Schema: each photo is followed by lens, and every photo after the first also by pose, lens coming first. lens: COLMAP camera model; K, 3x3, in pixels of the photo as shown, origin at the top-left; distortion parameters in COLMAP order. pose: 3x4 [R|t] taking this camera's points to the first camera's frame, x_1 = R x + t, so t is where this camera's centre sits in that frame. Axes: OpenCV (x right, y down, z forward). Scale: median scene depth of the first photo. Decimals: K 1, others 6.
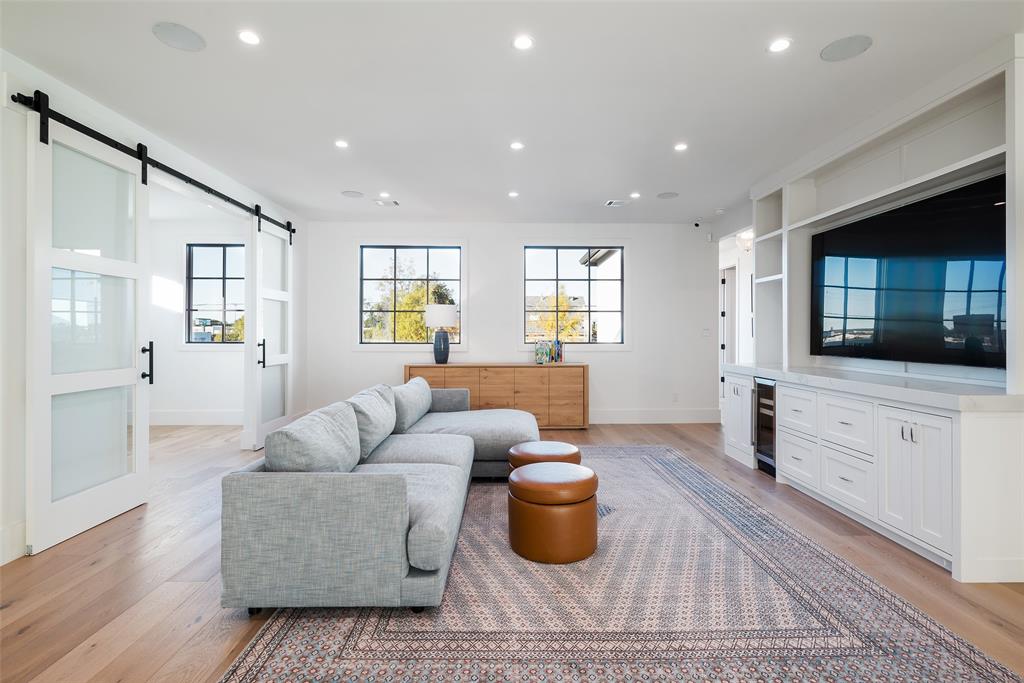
lens RADIAL K [[520.7, 0, 511.6], [0, 520.7, 328.6], [0, 0, 1]] dist [-0.004741, -0.000823]
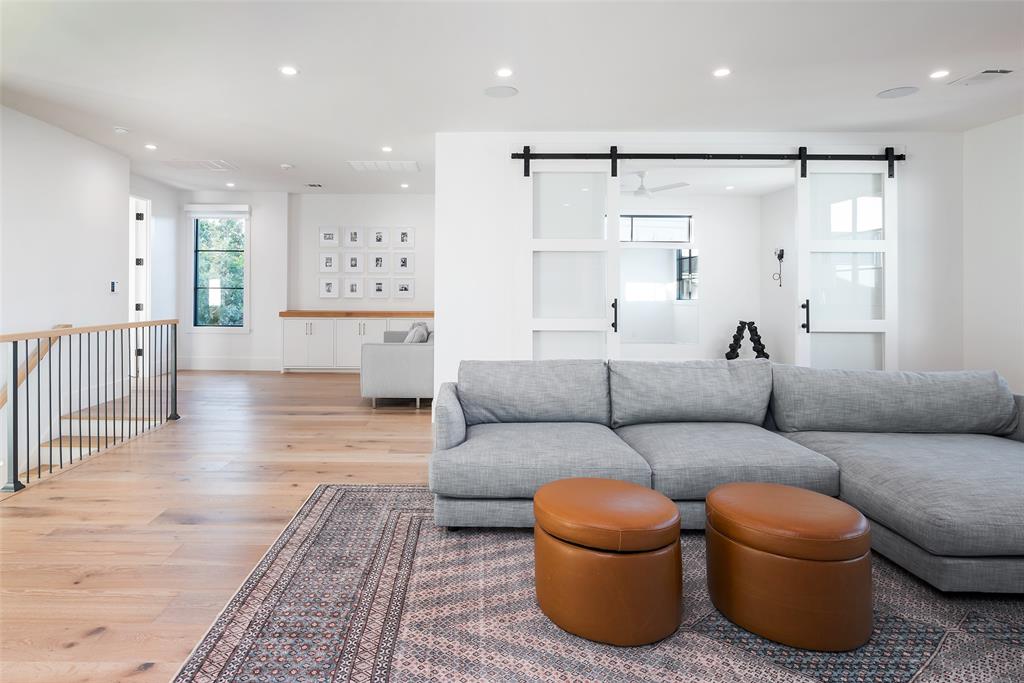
lens RADIAL K [[537.6, 0, 466.8], [0, 537.6, 292.5], [0, 0, 1]] dist [0.002730, 0.000630]
pose [[-0.013679, 0.007336, -0.999880, 0.990951], [0.005361, 0.999959, 0.007264, -0.002939], [0.999892, -0.005261, -0.013717, 1.009757]]
